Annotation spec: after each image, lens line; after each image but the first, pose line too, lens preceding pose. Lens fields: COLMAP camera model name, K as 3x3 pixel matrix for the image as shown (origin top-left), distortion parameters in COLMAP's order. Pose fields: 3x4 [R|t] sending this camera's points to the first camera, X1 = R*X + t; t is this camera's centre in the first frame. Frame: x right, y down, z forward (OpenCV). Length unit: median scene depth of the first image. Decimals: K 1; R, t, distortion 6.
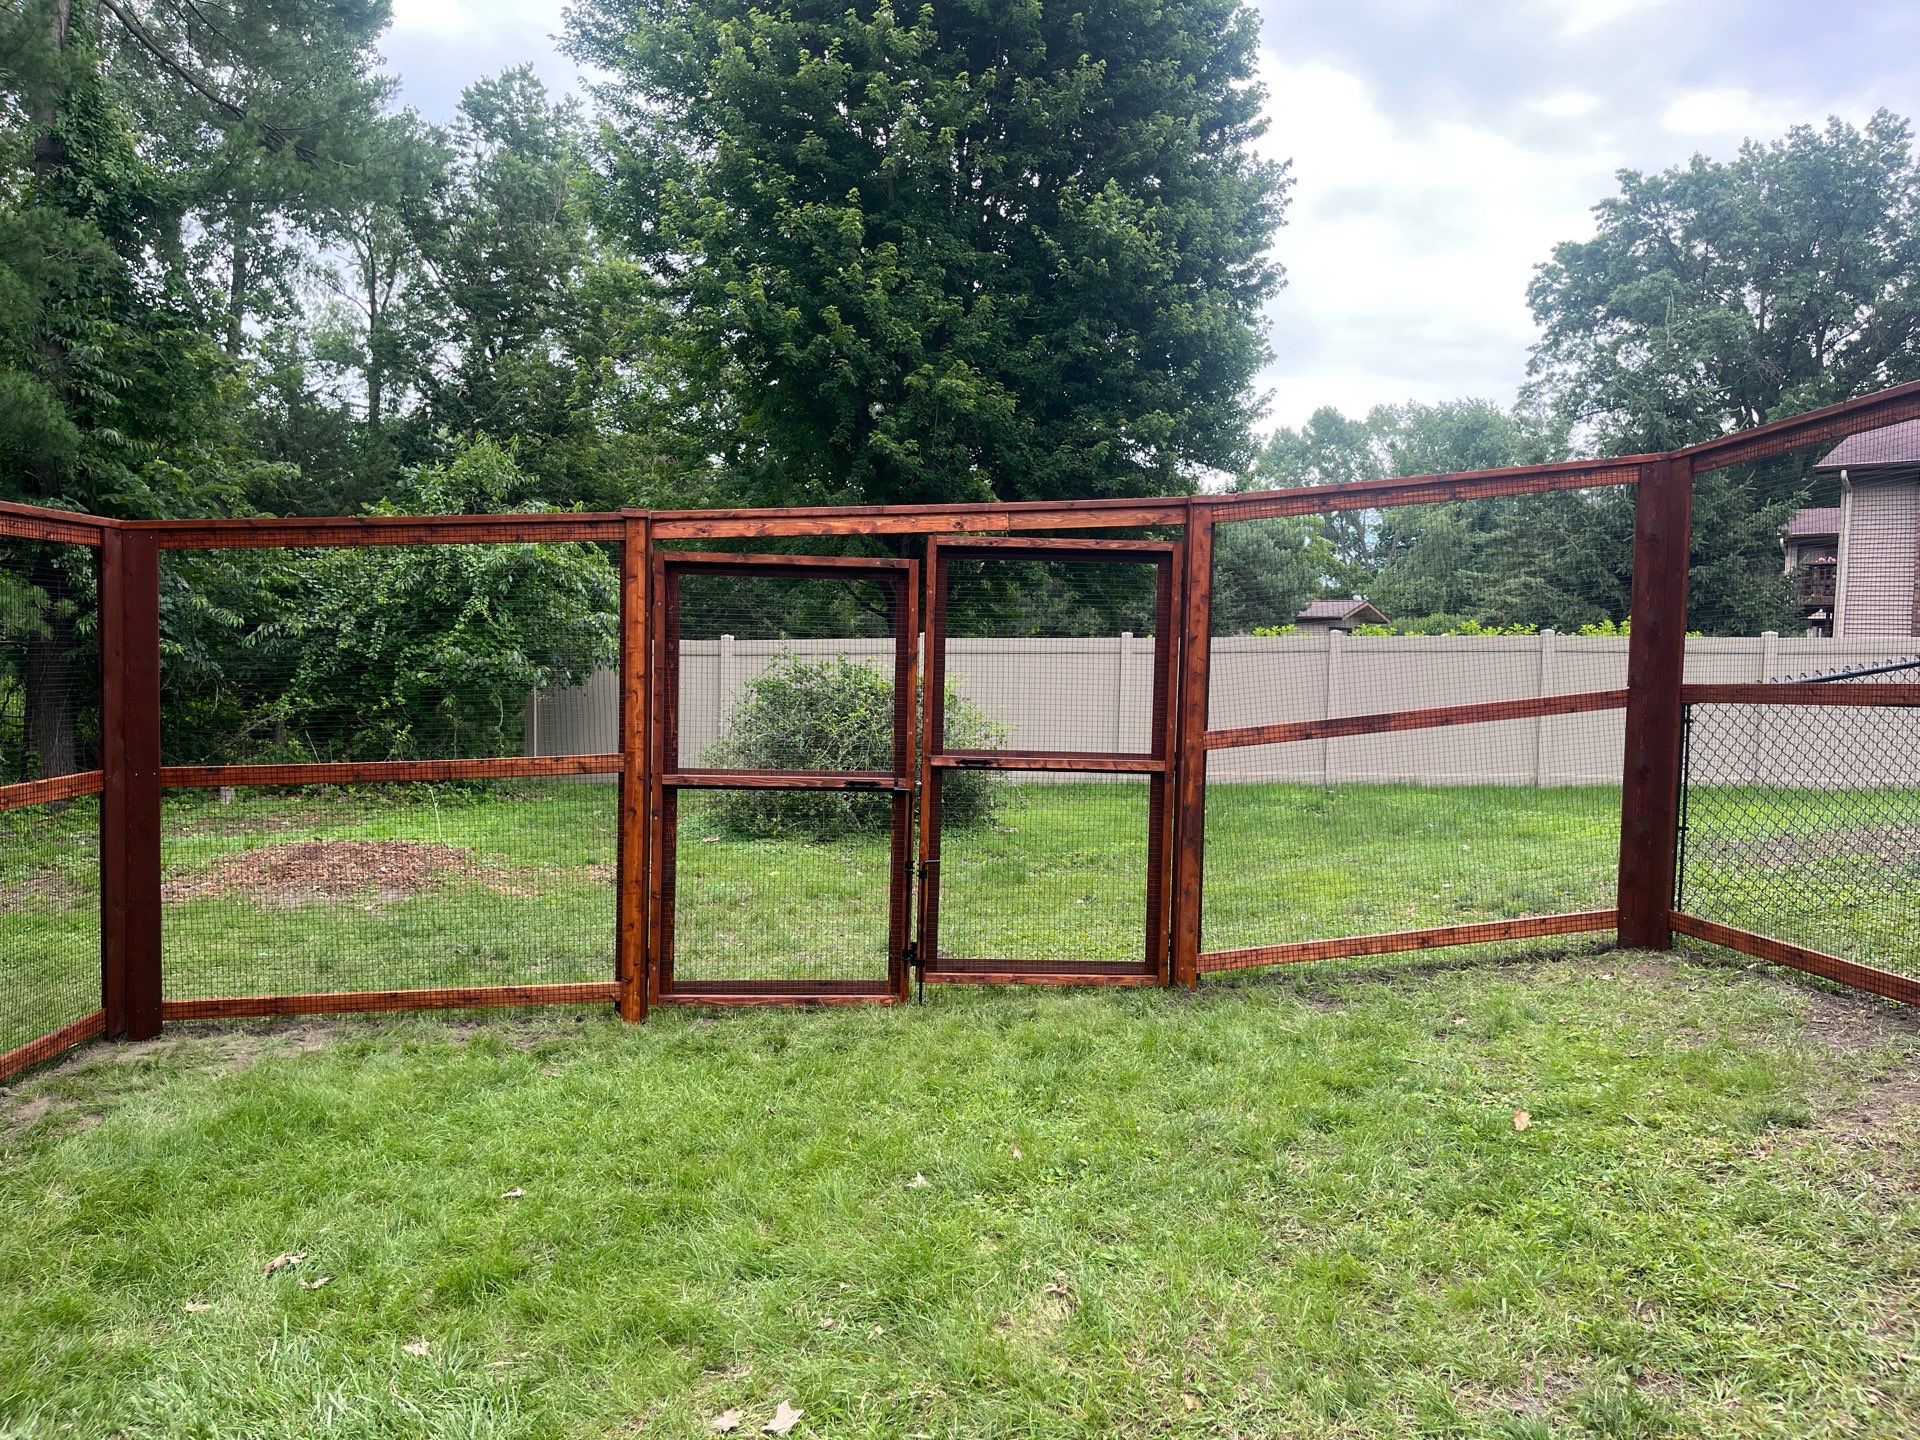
lens RADIAL K [[1457.3, 0, 980.7], [0, 1457.3, 732.2], [0, 0, 1]] dist [0.063570, -0.085088]
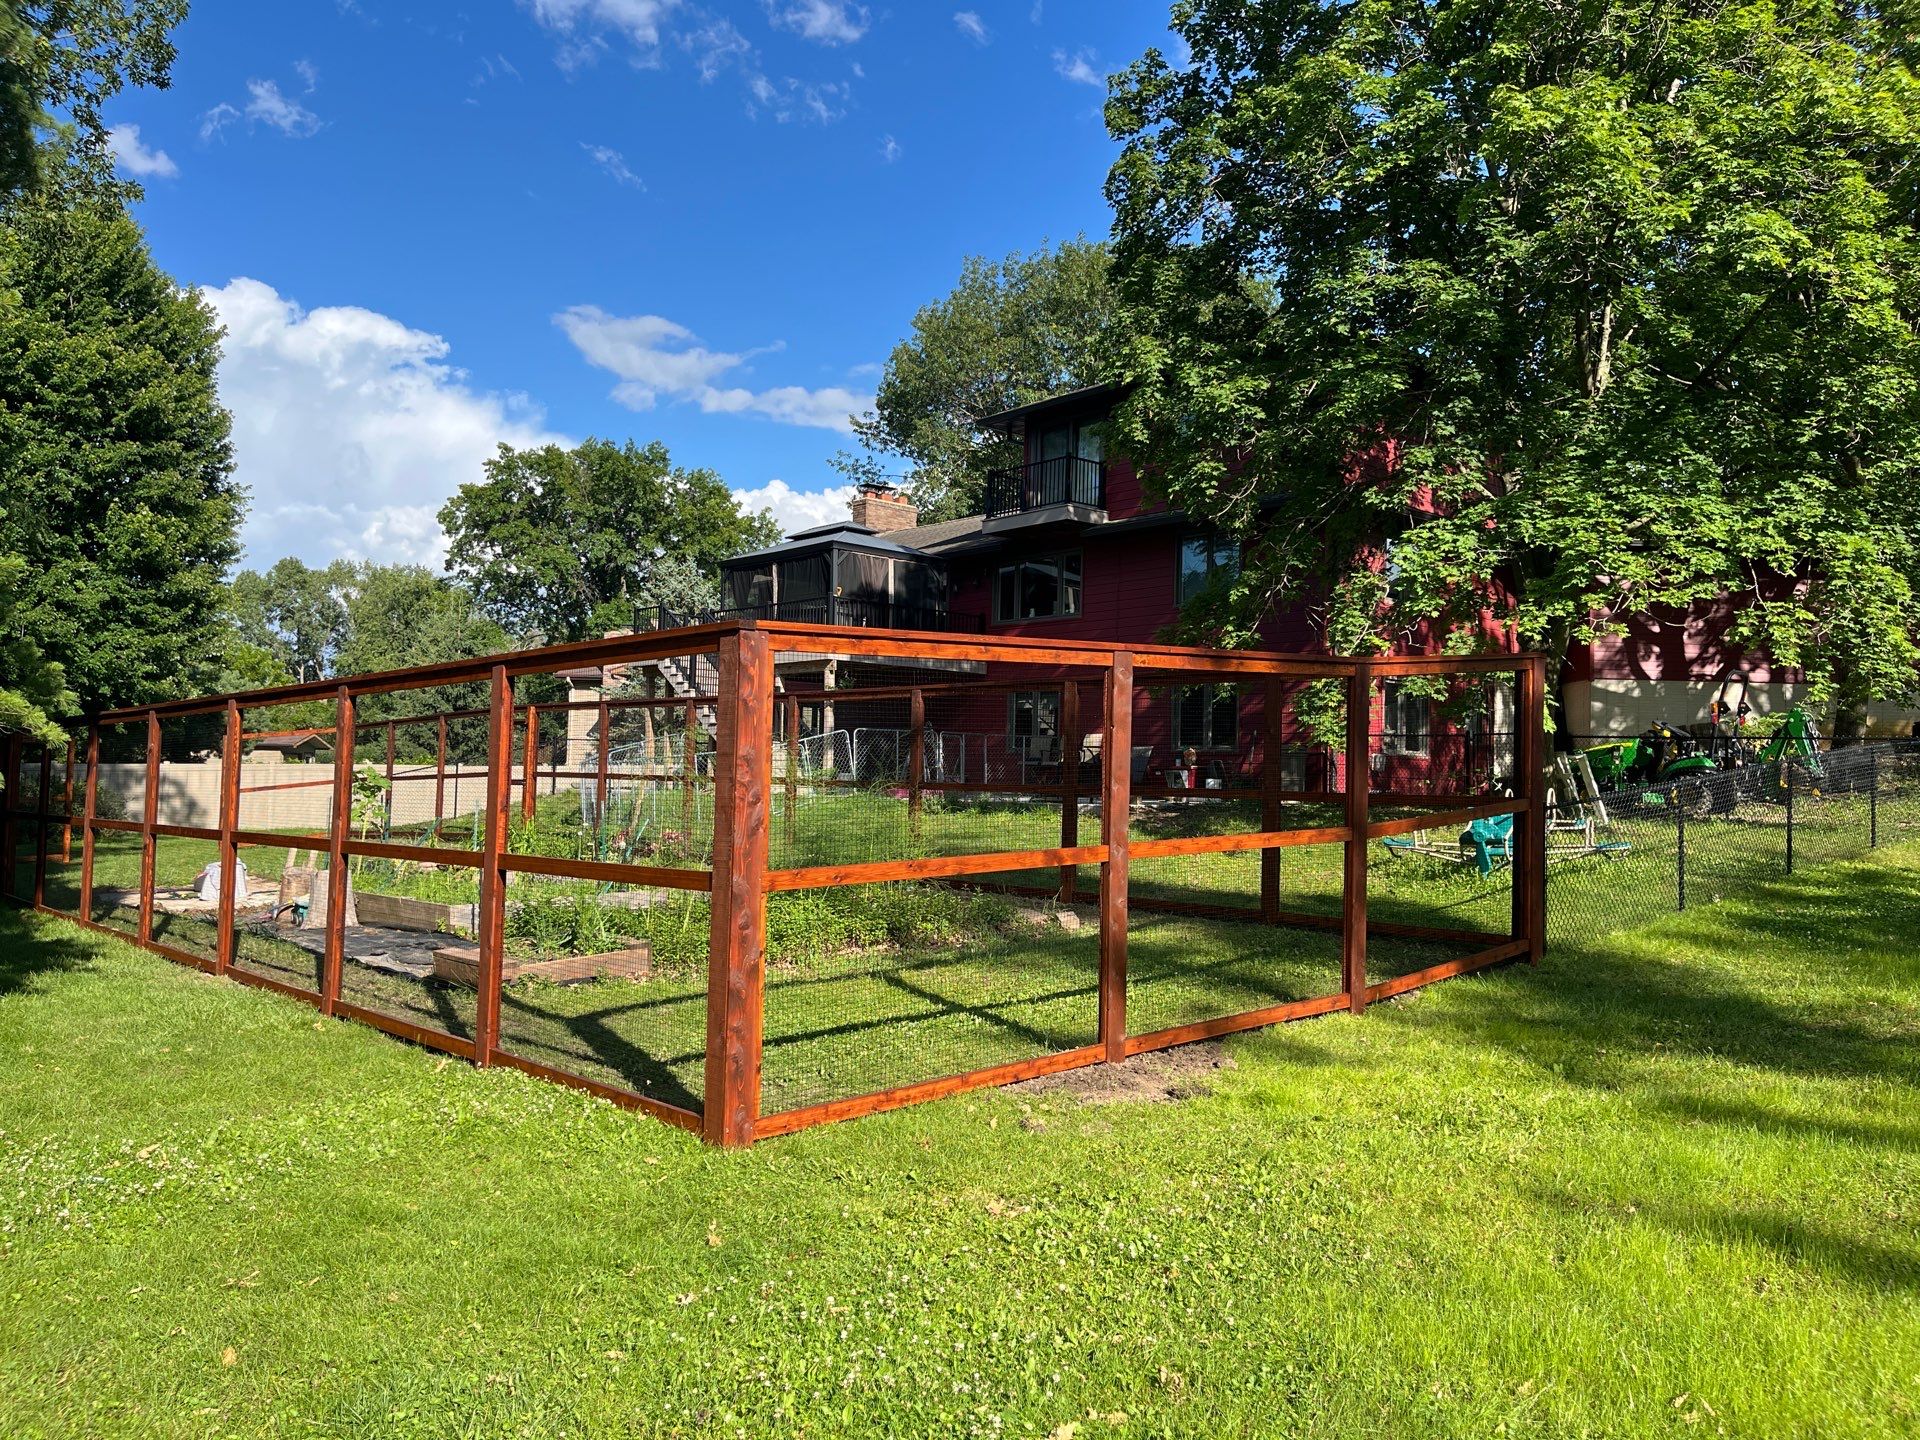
lens RADIAL K [[1457.3, 0, 980.7], [0, 1457.3, 732.2], [0, 0, 1]] dist [0.063570, -0.085088]
pose [[0.787863, 0.003282, 0.615842, -0.079958], [0.047616, 0.996668, -0.066227, 0.022462], [-0.614007, 0.081502, 0.785081, -0.387806]]
